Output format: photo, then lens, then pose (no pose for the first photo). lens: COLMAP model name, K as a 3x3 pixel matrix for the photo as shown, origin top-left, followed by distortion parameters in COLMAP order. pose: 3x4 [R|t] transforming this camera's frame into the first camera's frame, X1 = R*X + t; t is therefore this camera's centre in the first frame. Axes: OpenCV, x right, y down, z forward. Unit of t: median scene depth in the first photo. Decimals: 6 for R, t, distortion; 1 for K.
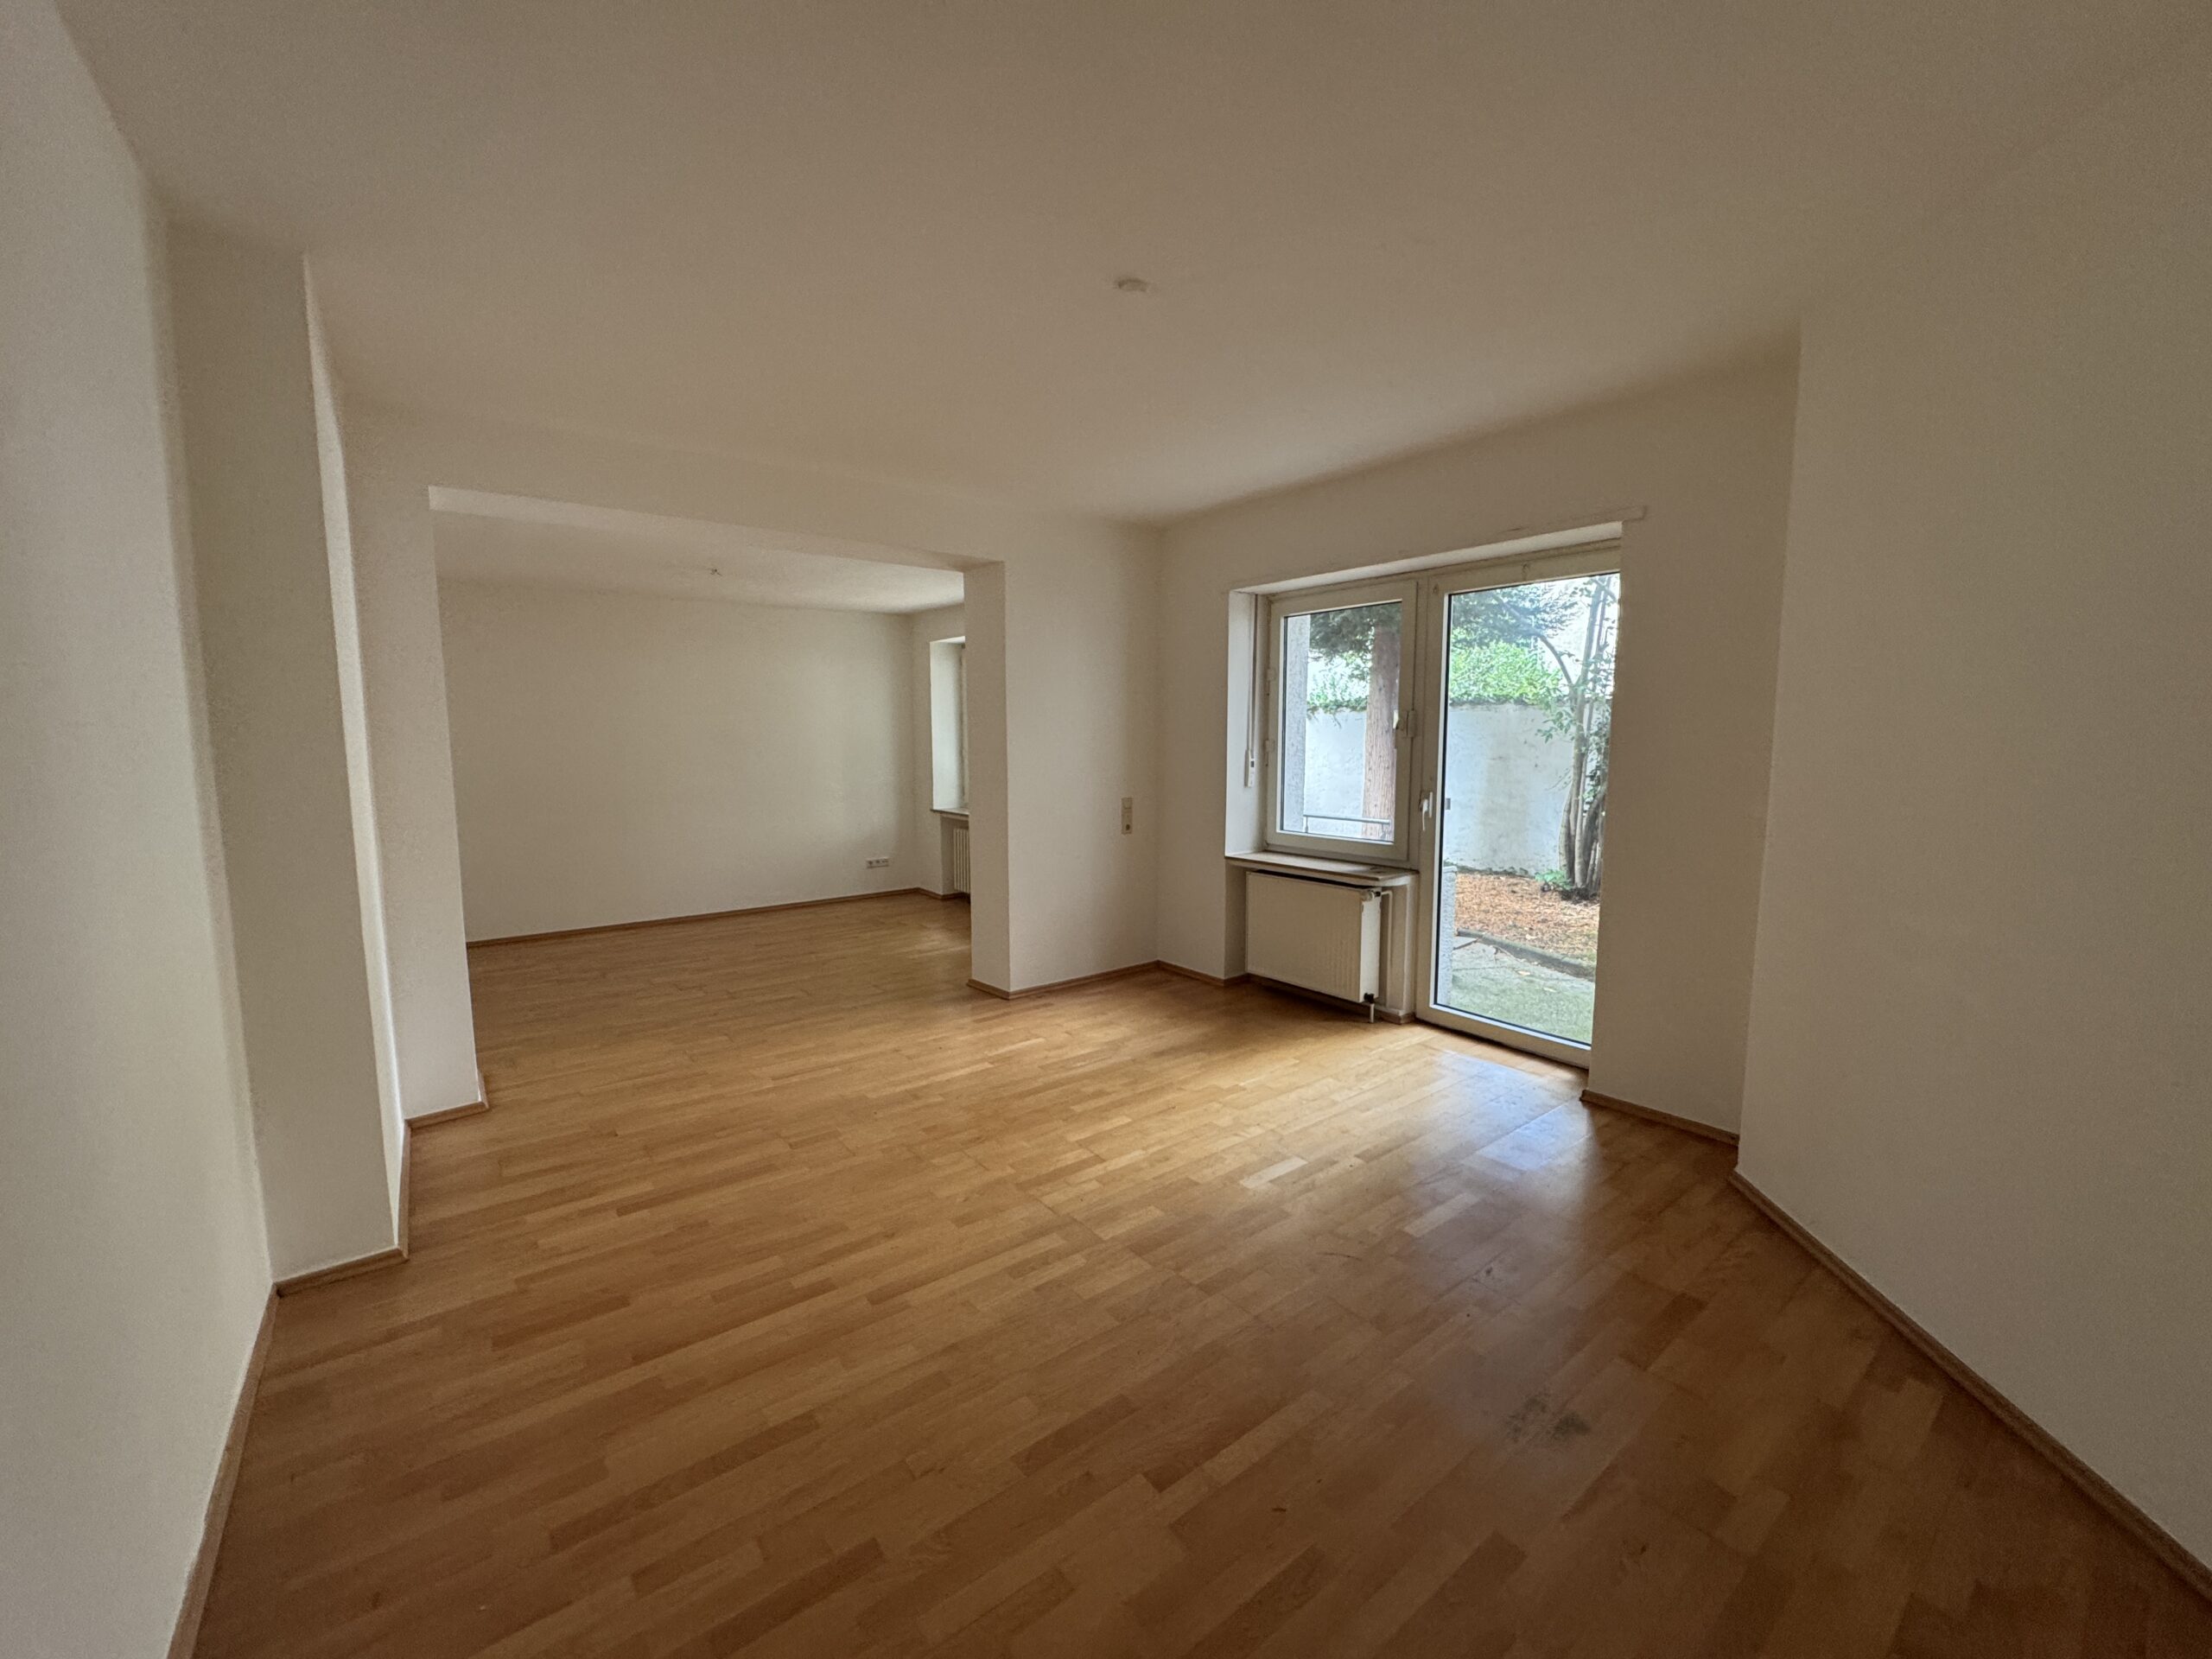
lens RADIAL K [[881.0, 0, 1106.0], [0, 881.0, 829.5], [0, 0, 1]] dist [-0.001790, -0.000009]
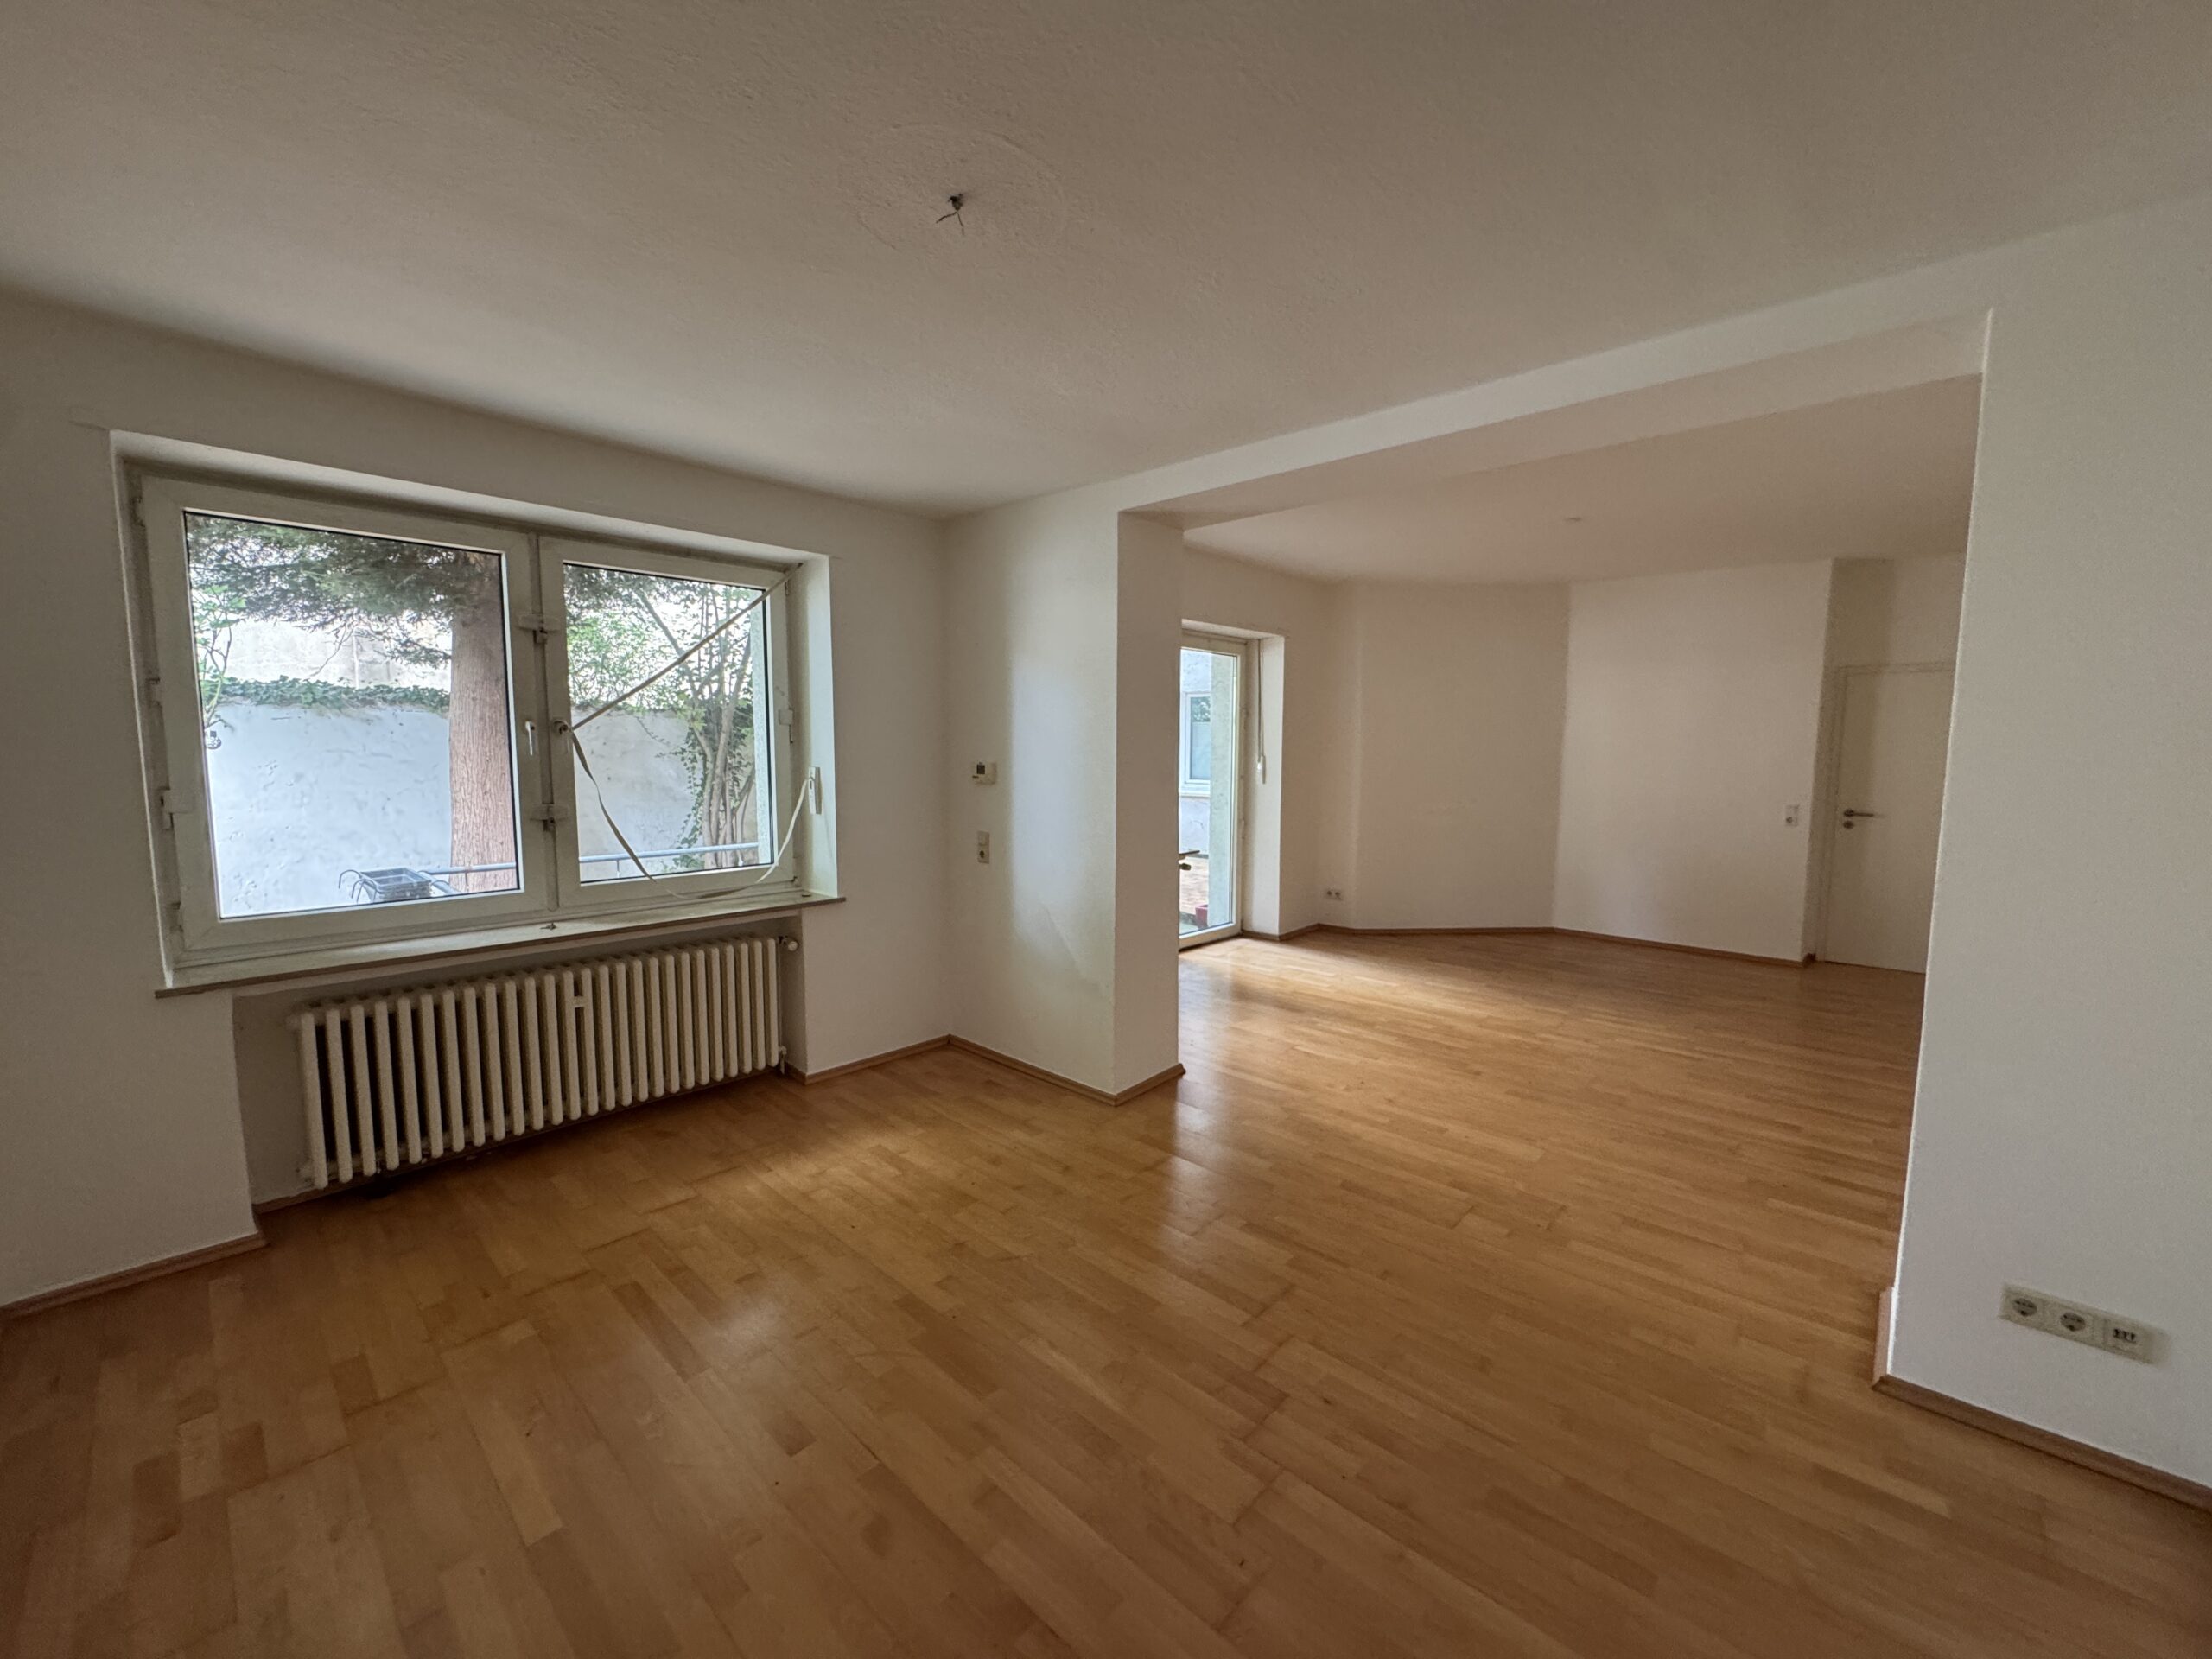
lens RADIAL K [[931.3, 0, 1106.0], [0, 931.3, 829.5], [0, 0, 1]] dist [0.000429, 0.000062]
pose [[-0.183684, -0.083632, 0.979421, -1.213201], [0.109600, 0.988419, 0.104955, -0.158493], [-0.976856, 0.126623, -0.172391, 1.597378]]
